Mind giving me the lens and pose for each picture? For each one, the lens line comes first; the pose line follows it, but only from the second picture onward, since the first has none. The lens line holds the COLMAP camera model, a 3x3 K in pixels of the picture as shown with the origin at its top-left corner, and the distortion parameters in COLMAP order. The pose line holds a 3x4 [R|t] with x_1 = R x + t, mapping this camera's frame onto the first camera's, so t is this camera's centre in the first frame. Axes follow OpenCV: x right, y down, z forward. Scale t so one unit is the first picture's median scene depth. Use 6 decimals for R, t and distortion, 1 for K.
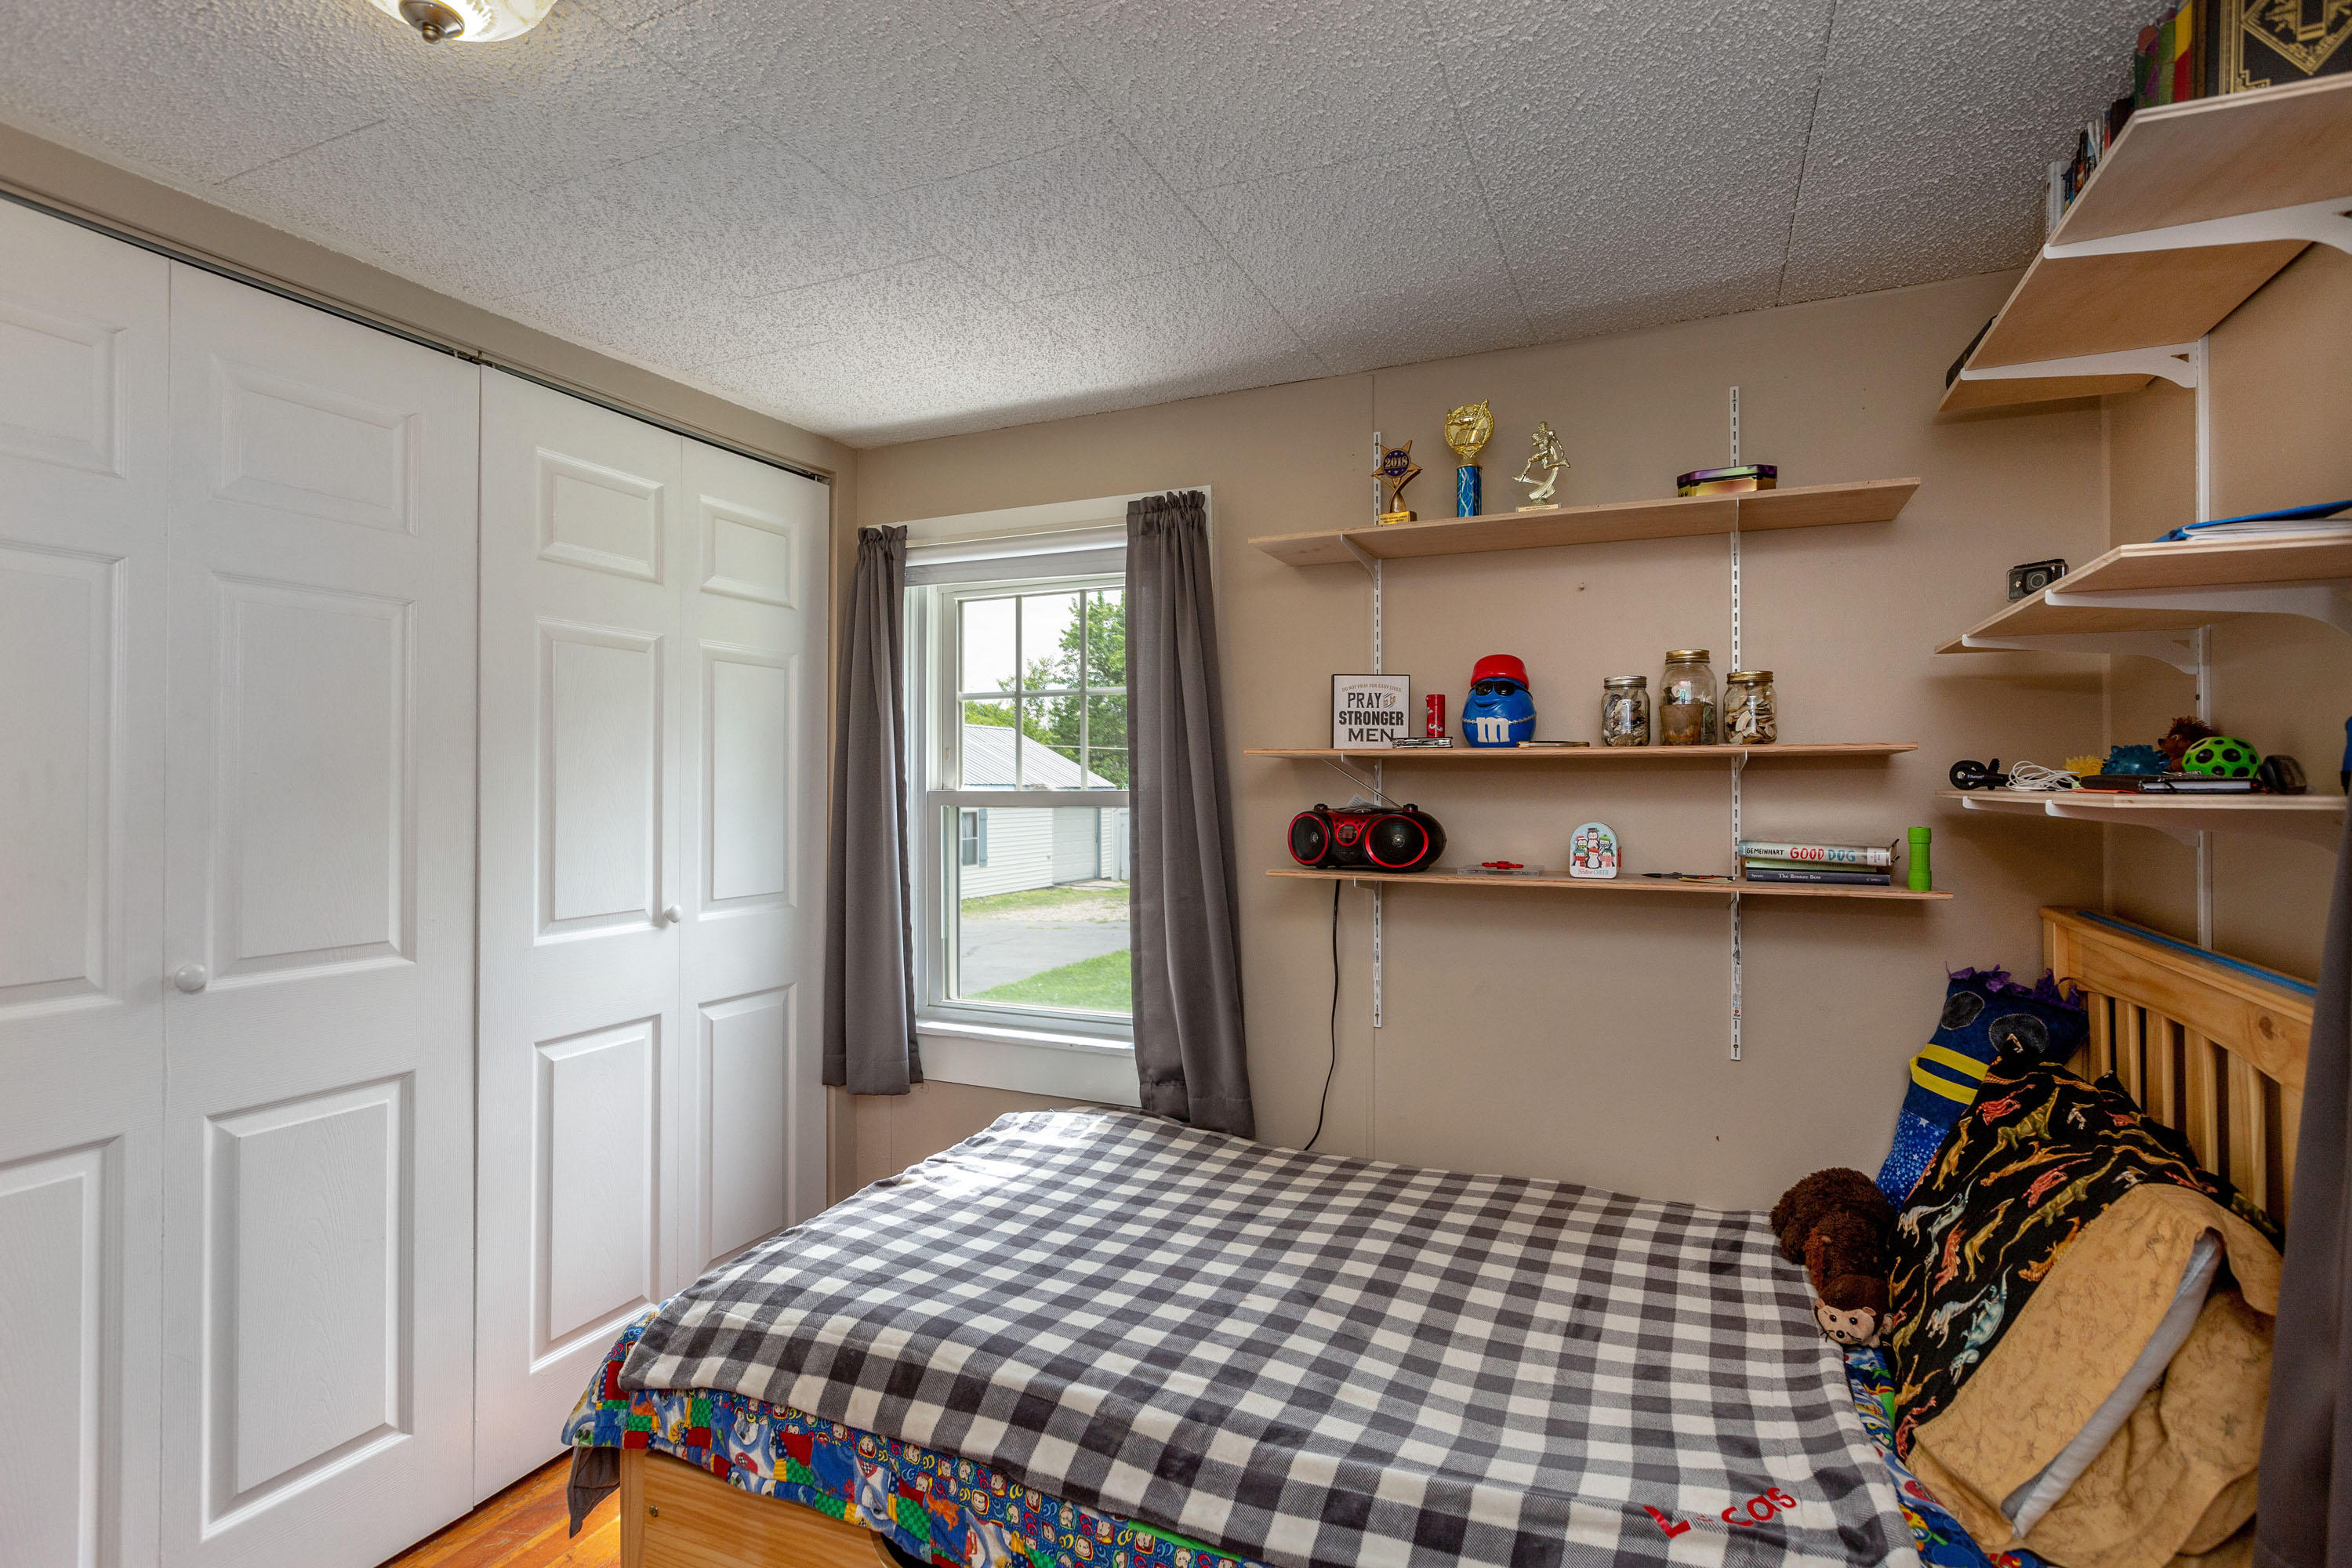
lens RADIAL K [[1160.5, 0, 1173.8], [0, 1160.5, 777.8], [0, 0, 1]] dist [-0.000126, 0.000000]
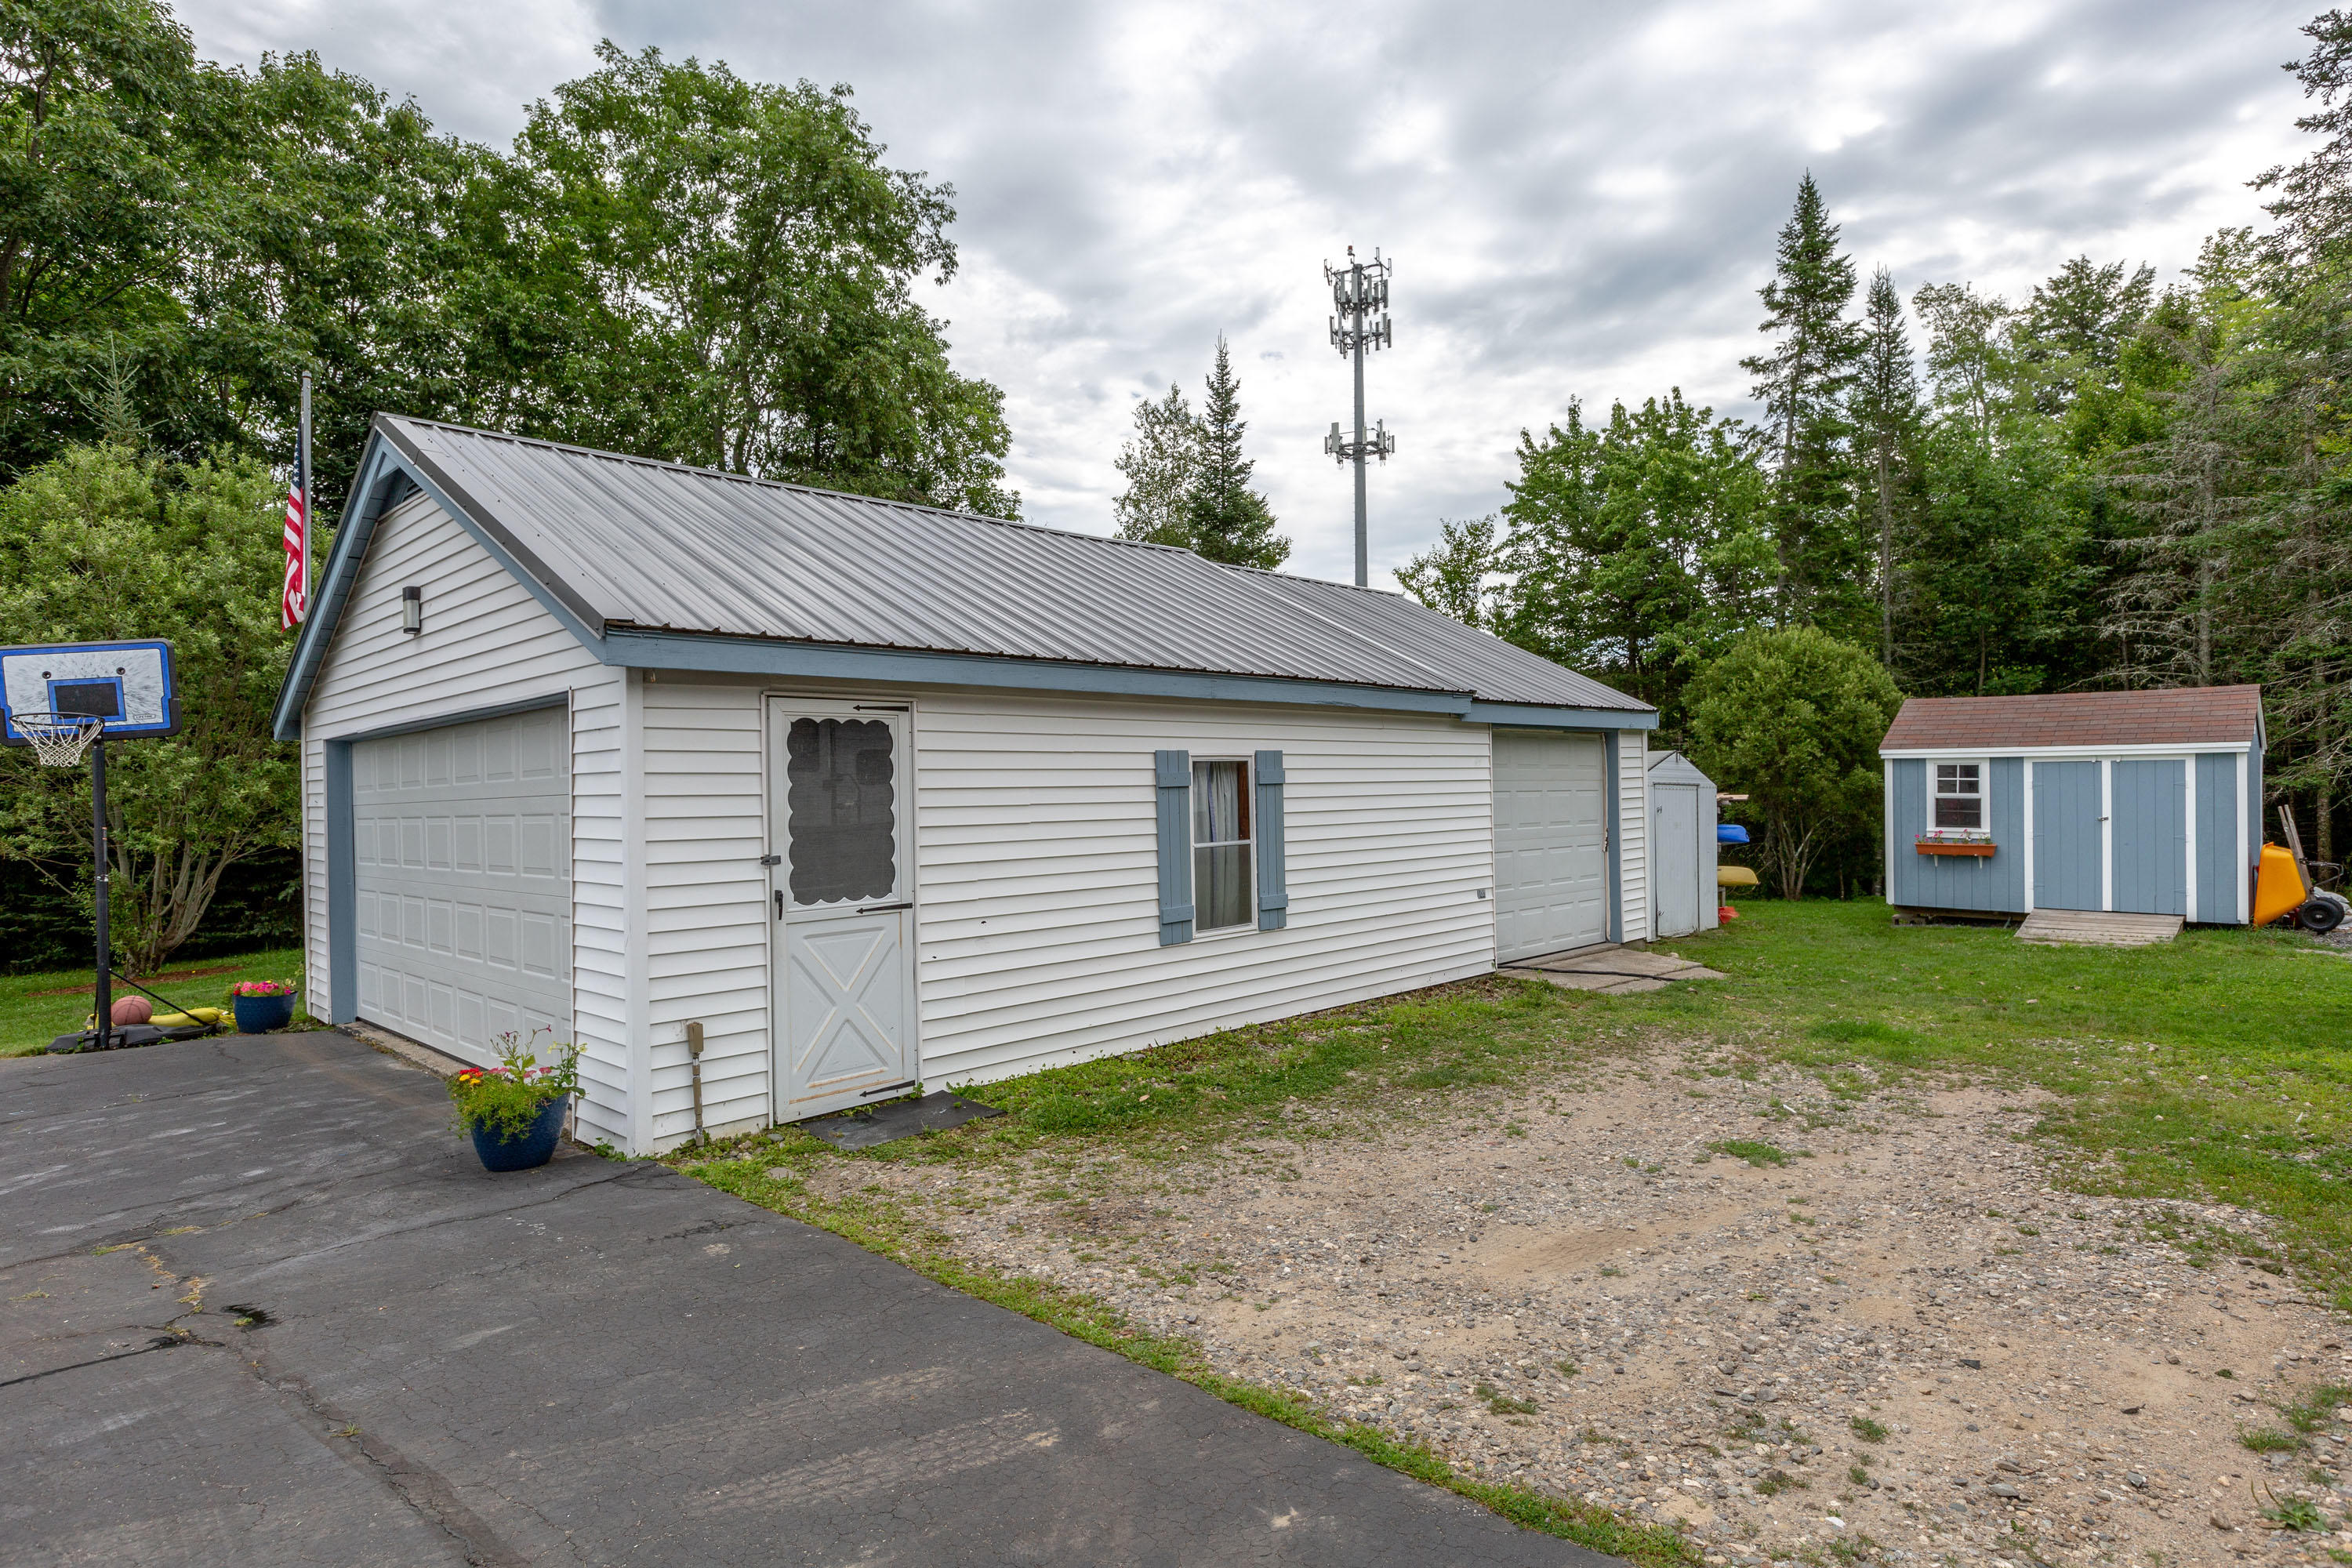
lens RADIAL K [[1305.7, 0, 1174.7], [0, 1305.7, 787.8], [0, 0, 1]] dist [0.003215, 0.000554]
pose [[0.940502, -0.012849, -0.339546, -0.056224], [0.017606, 0.999785, 0.010931, 0.027645], [0.339333, -0.016259, 0.940526, 0.559079]]
